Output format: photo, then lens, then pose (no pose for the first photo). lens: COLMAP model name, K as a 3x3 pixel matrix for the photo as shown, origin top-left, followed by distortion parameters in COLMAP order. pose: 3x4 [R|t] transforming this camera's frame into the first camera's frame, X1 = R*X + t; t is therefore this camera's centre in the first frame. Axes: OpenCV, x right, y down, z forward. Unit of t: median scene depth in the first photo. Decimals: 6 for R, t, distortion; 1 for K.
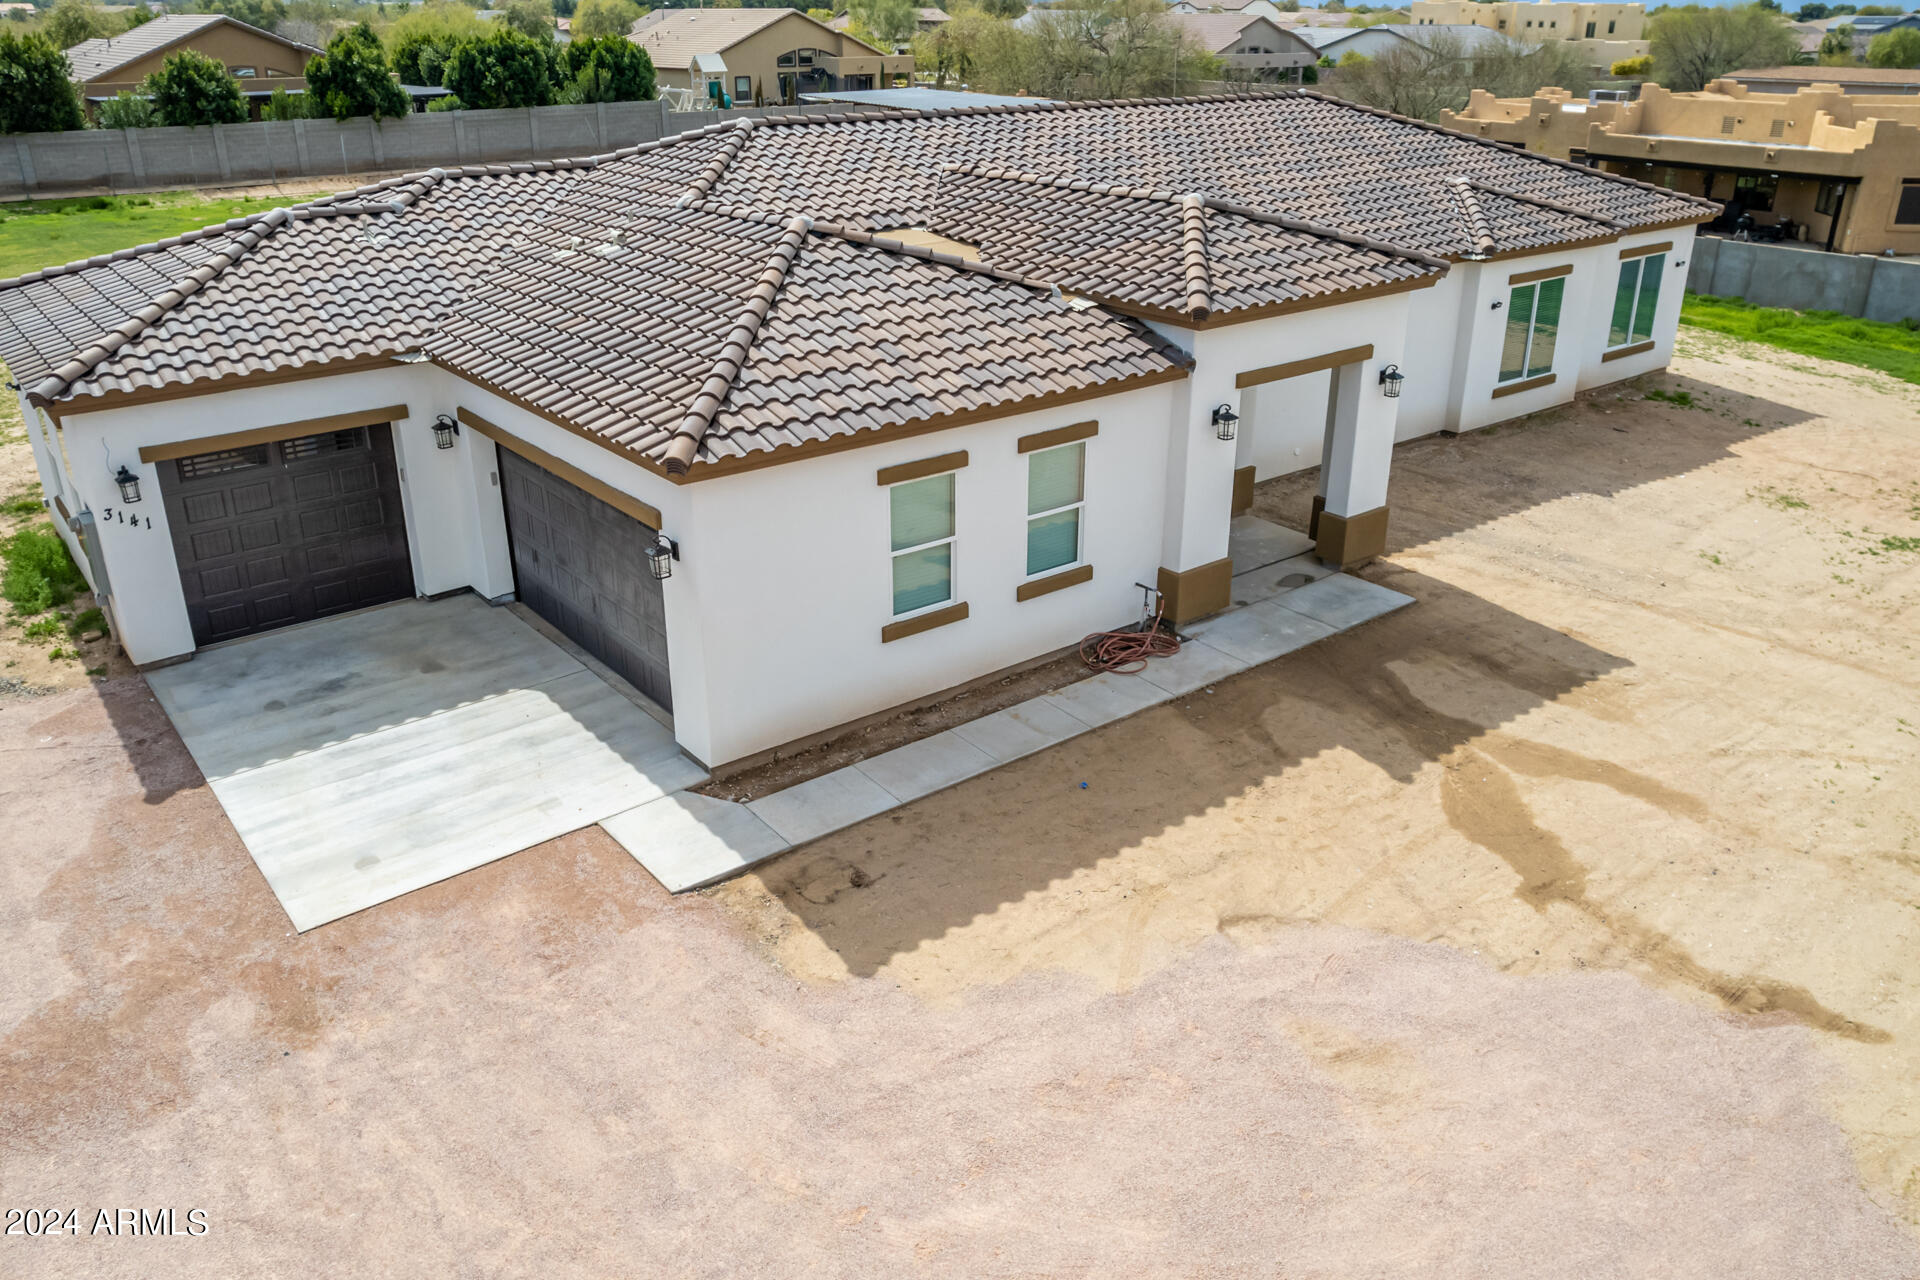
lens RADIAL K [[1455.8, 0, 960.0], [0, 1455.8, 640.0], [0, 0, 1]] dist [-0.071982, 0.049426]
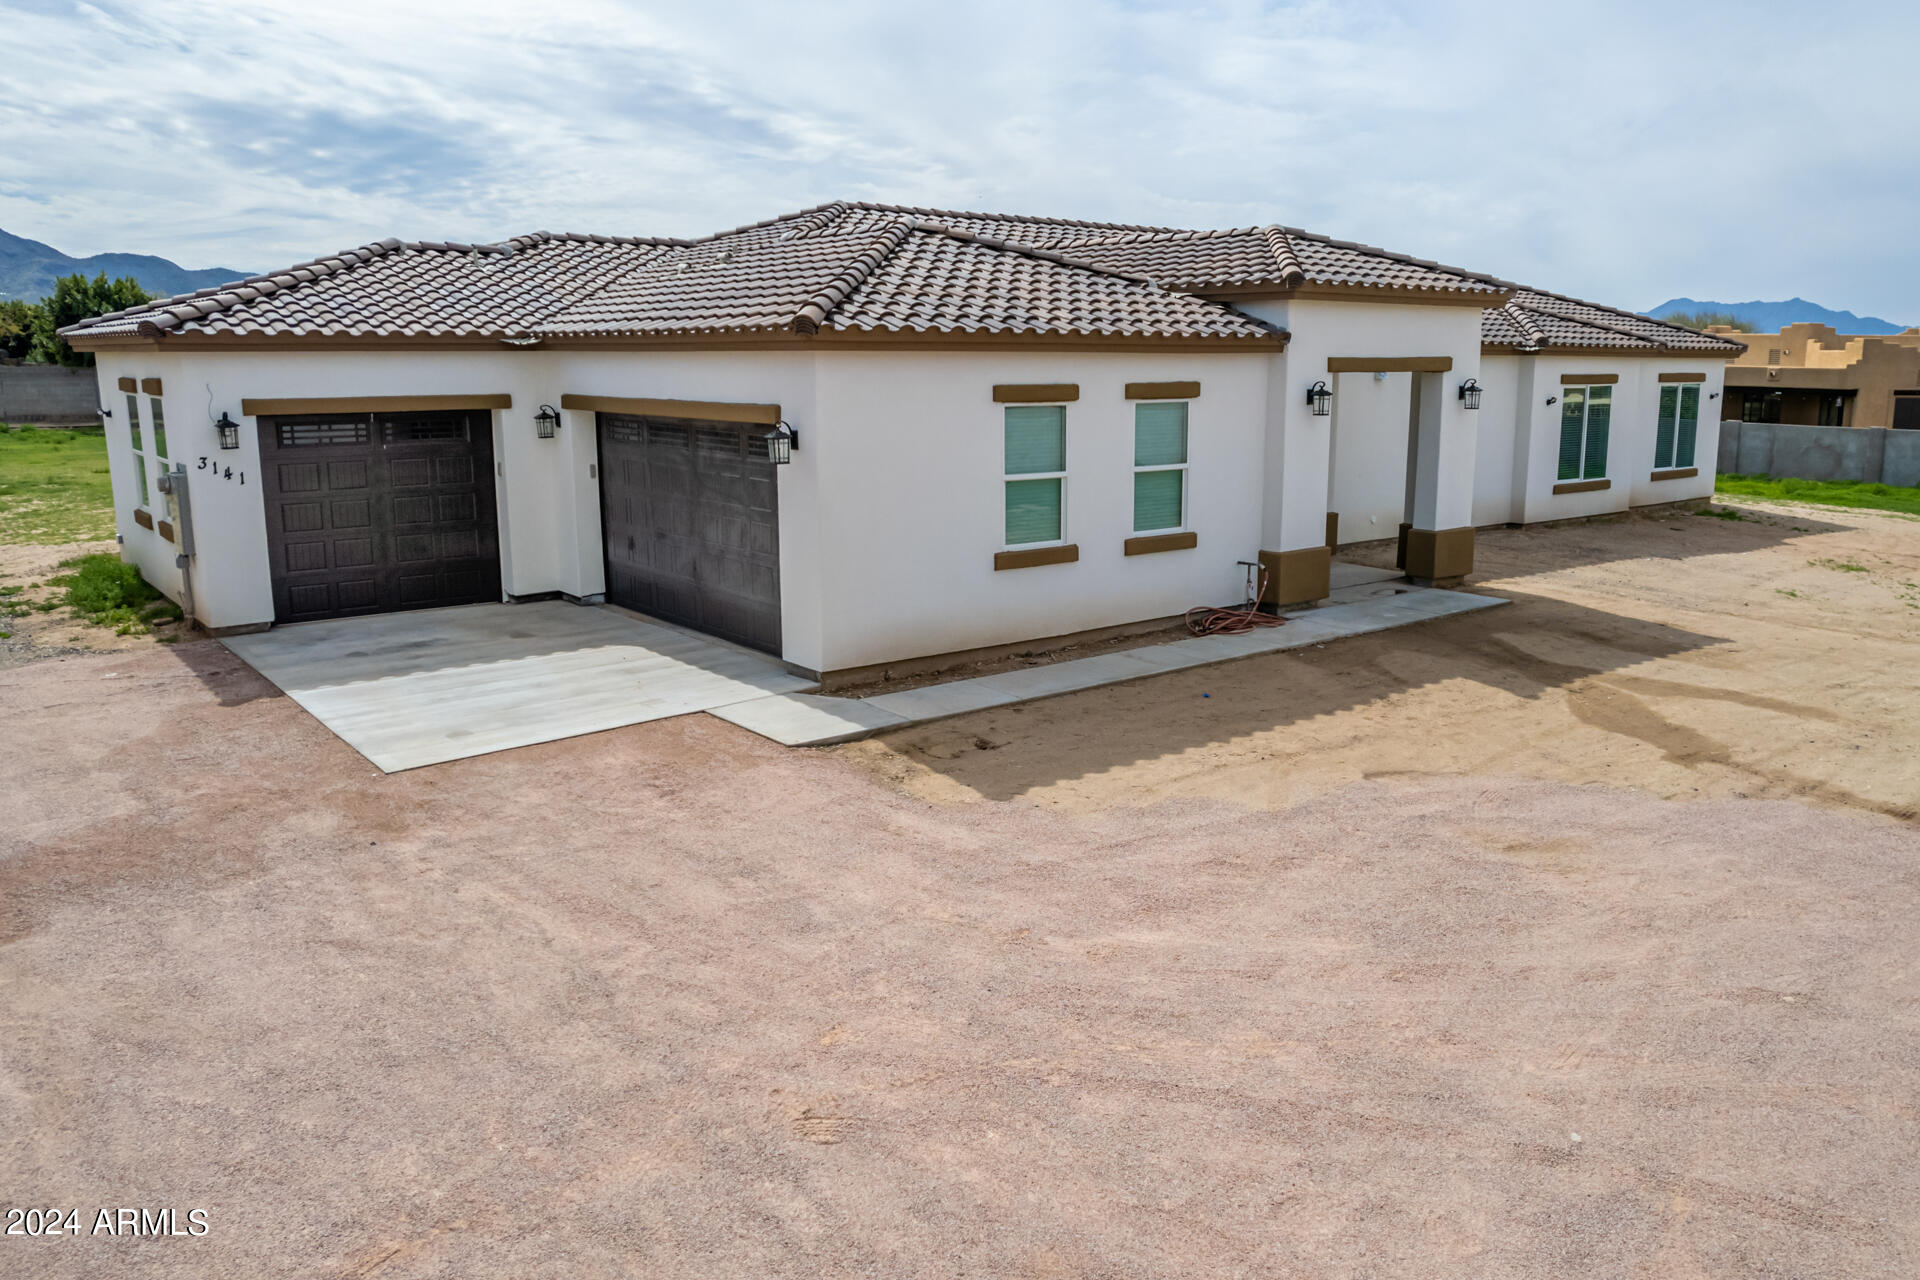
lens RADIAL K [[1450.4, 0, 1054.3], [0, 1450.4, 642.0], [0, 0, 1]] dist [-0.054602, 0.010149]
pose [[0.999123, -0.004451, 0.041643, -0.050770], [0.013332, 0.976411, -0.215507, 0.245265], [-0.039701, 0.215873, 0.975614, 0.045555]]
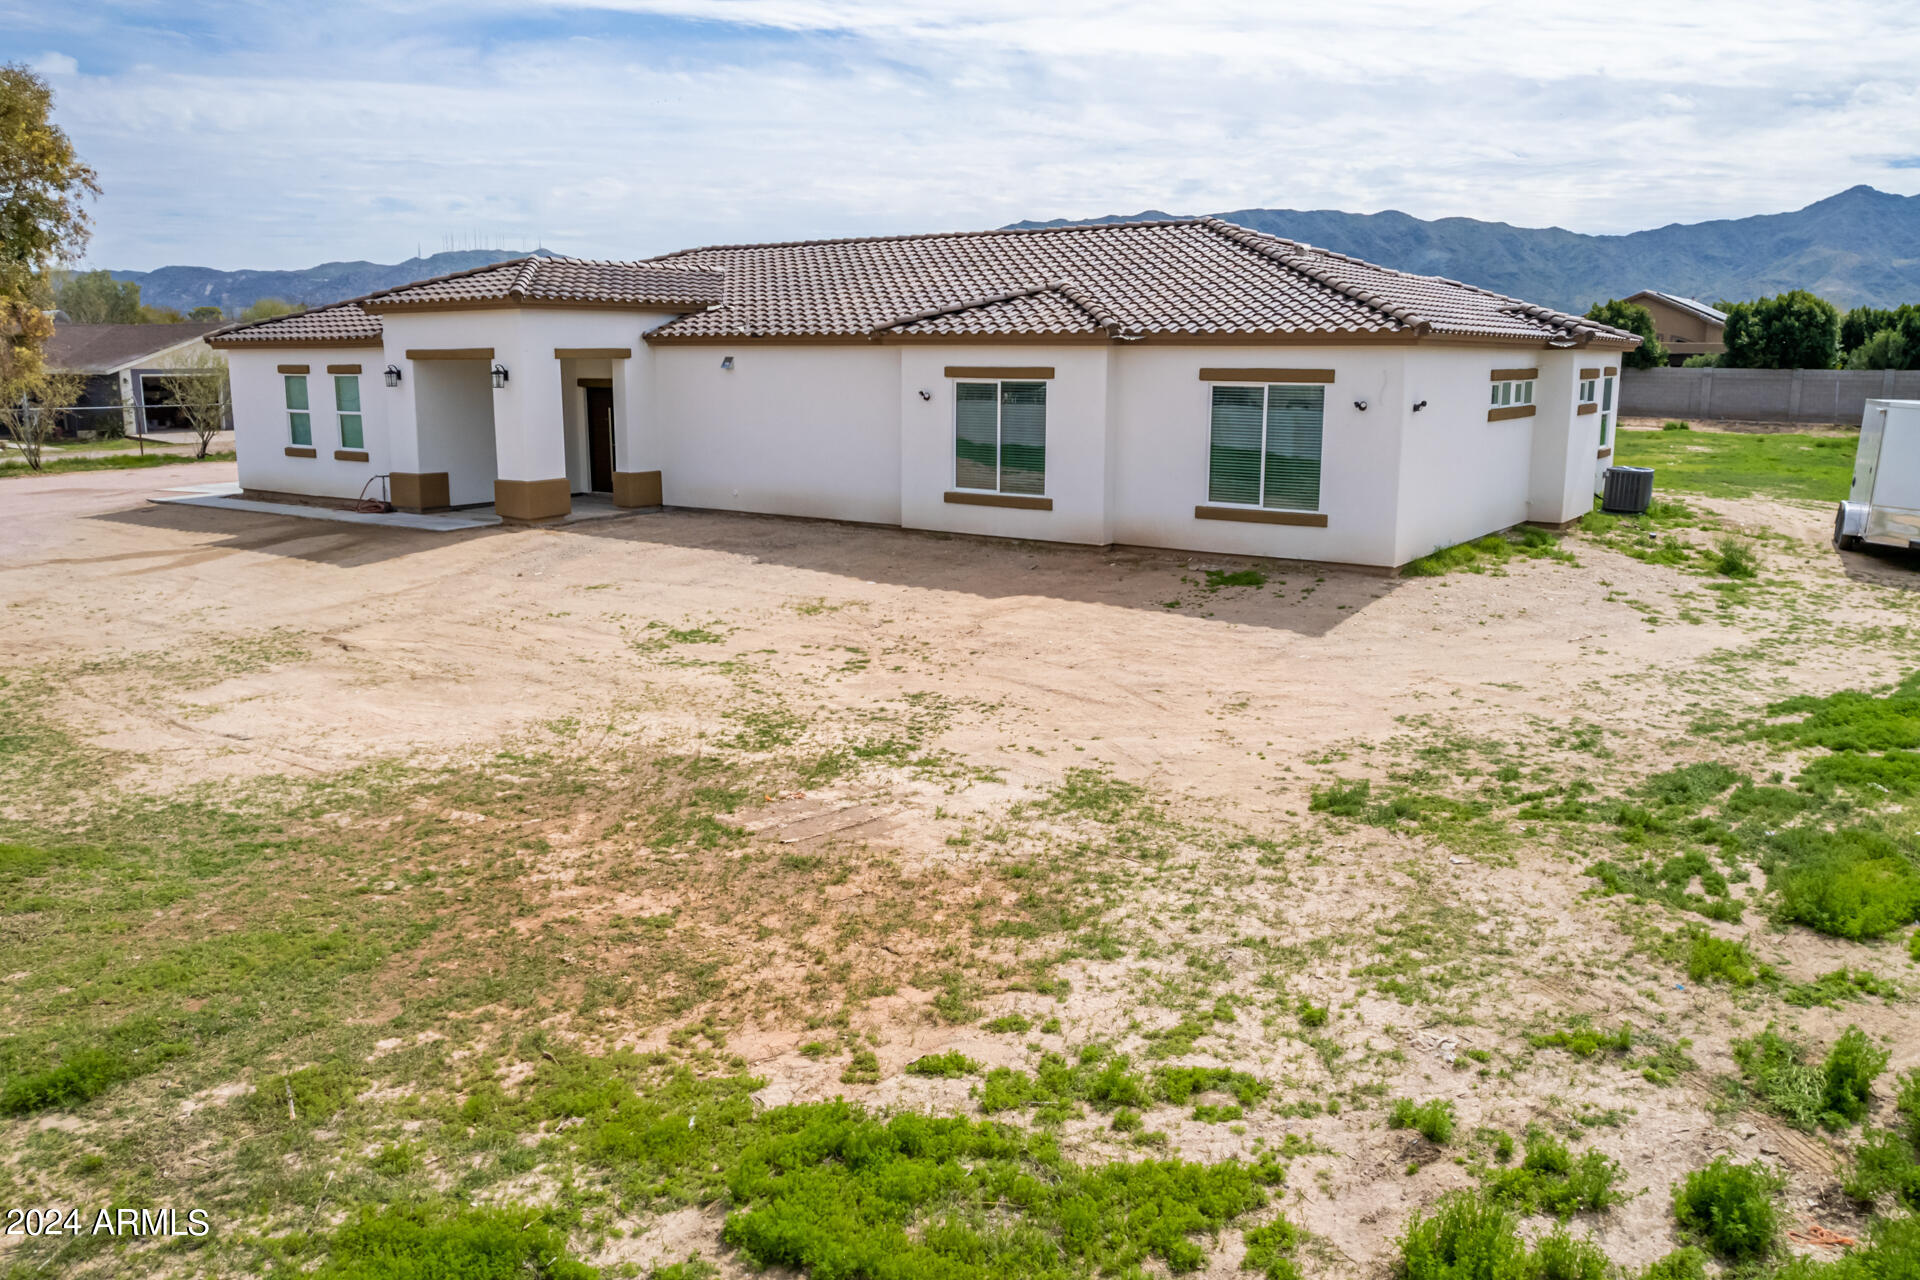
lens RADIAL K [[1448.5, 0, 960.0], [0, 1448.5, 640.0], [0, 0, 1]] dist [-0.061334, 0.025657]
pose [[0.285857, 0.188317, -0.939586, 1.993622], [-0.388408, 0.919117, 0.066047, -0.240729], [0.876028, 0.346063, 0.335880, 1.162087]]
